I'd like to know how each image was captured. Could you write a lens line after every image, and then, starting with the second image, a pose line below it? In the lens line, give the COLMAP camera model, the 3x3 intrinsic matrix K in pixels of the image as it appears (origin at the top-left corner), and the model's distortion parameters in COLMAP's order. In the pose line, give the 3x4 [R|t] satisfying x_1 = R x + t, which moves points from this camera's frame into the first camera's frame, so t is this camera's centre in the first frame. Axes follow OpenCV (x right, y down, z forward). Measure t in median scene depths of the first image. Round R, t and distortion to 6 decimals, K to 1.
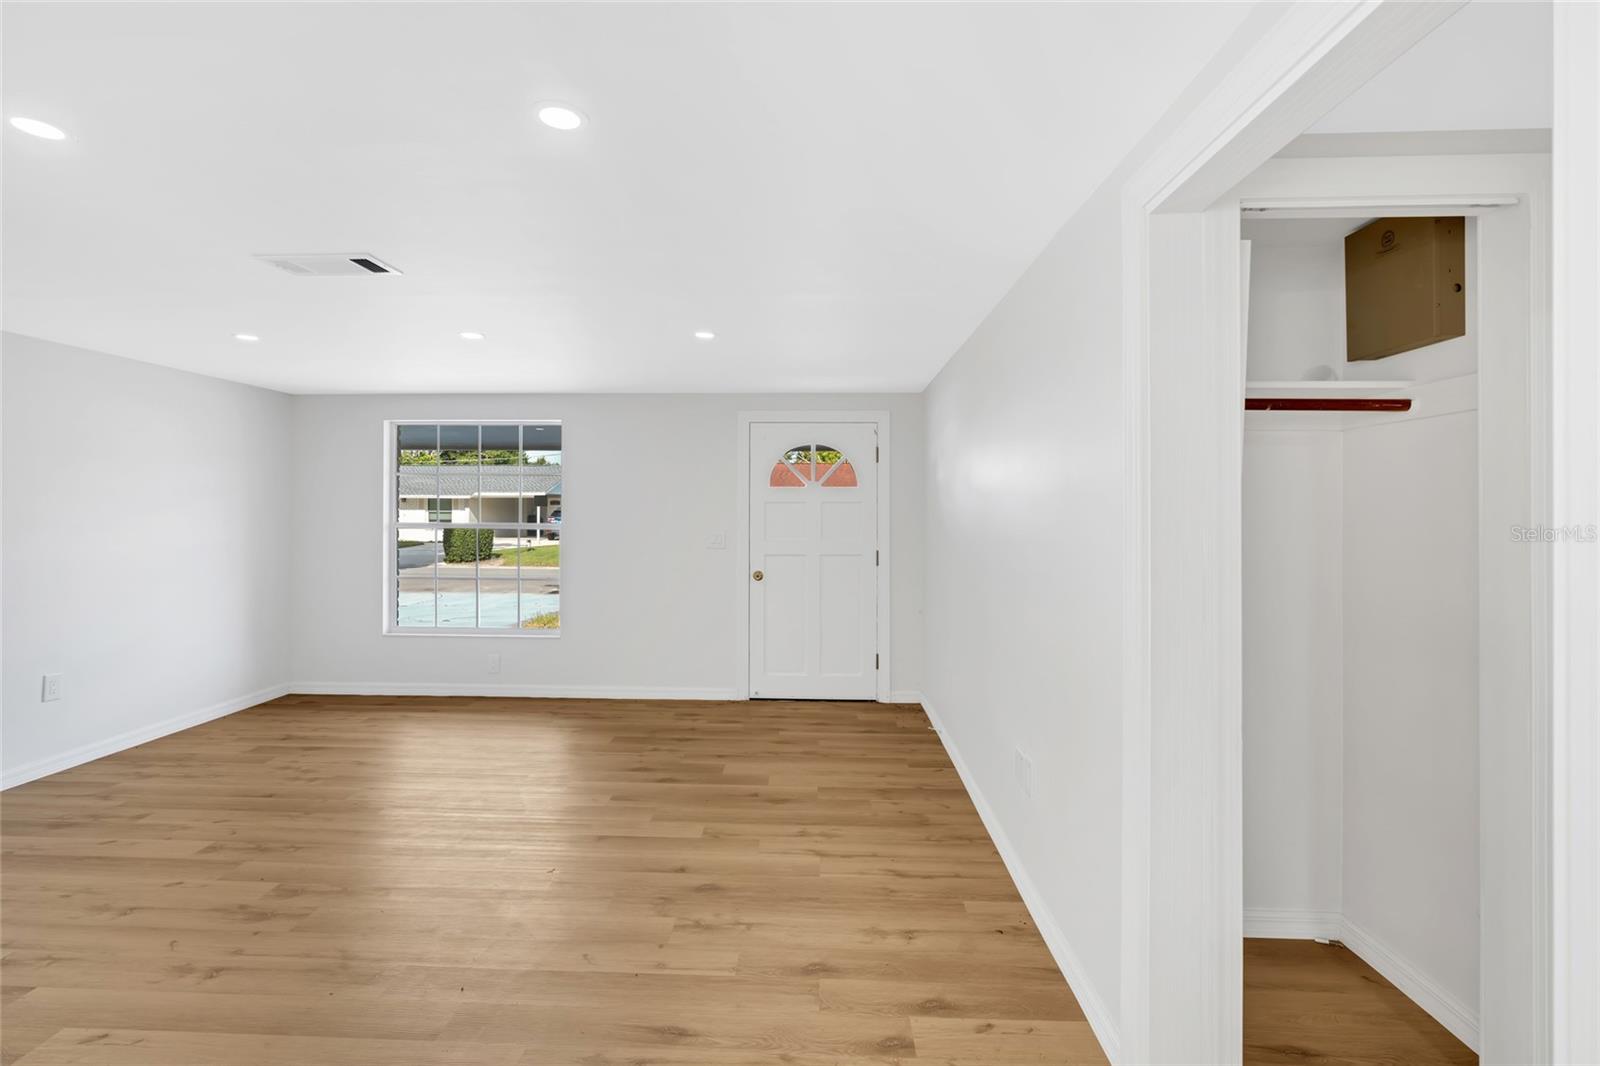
lens RADIAL K [[730.8, 0, 791.7], [0, 730.8, 517.0], [0, 0, 1]] dist [-0.012780, 0.005831]
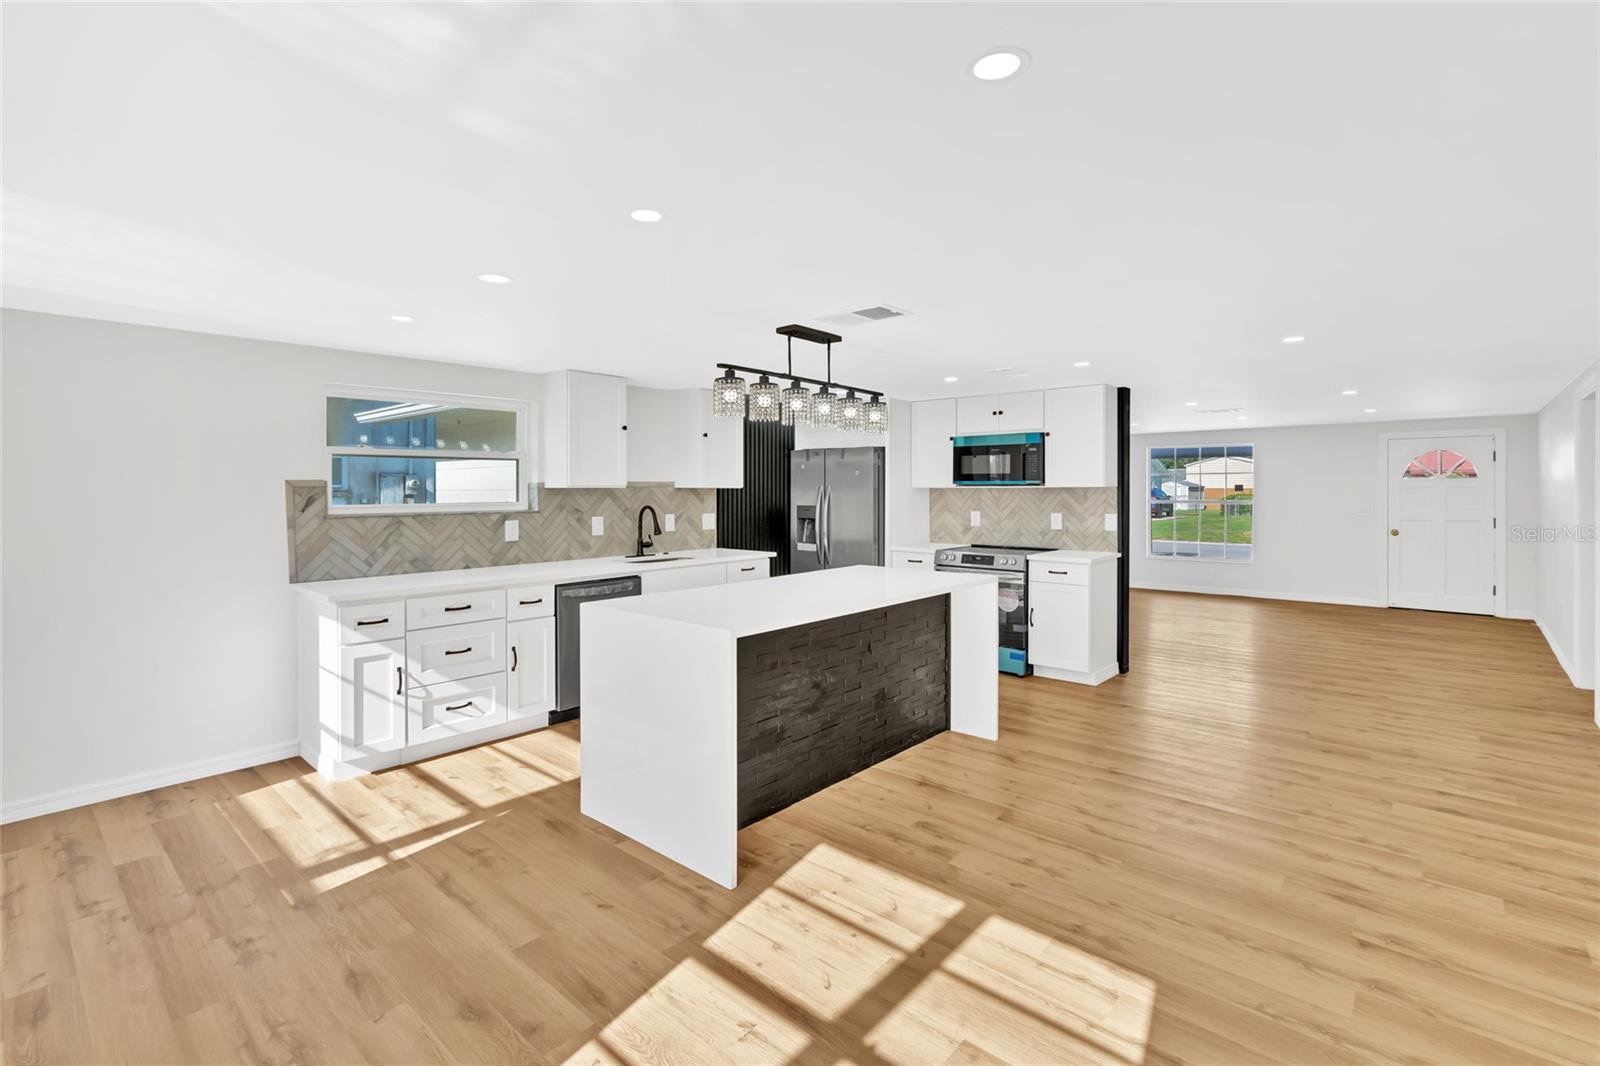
lens RADIAL K [[730.8, 0, 783.2], [0, 730.8, 497.4], [0, 0, 1]] dist [-0.012780, 0.005831]
pose [[0.761783, 0.001886, -0.647829, -0.051514], [0.000035, 0.999996, 0.002953, -0.005965], [0.647832, -0.002272, 0.761780, -1.678453]]
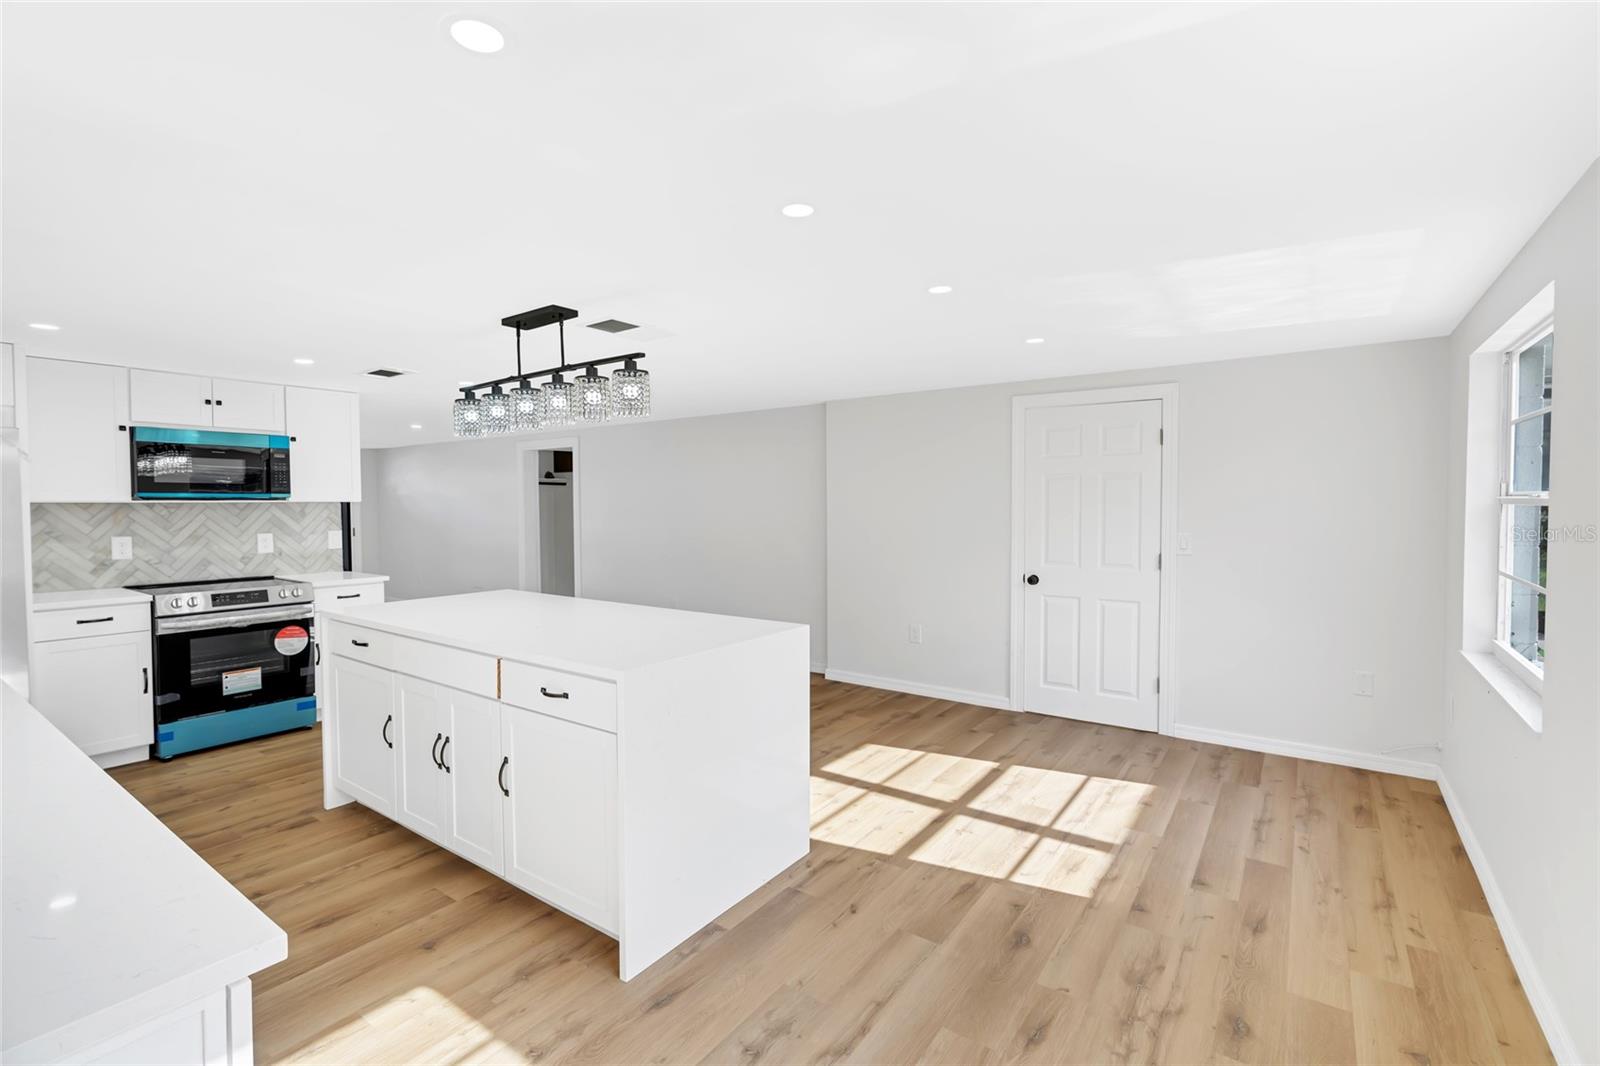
lens RADIAL K [[730.8, 0, 792.4], [0, 730.8, 524.5], [0, 0, 1]] dist [-0.012780, 0.005831]
pose [[0.554588, -0.031588, 0.831525, -1.244709], [0.013115, 0.999487, 0.029221, -0.008759], [-0.832021, -0.005301, 0.554718, -1.601313]]
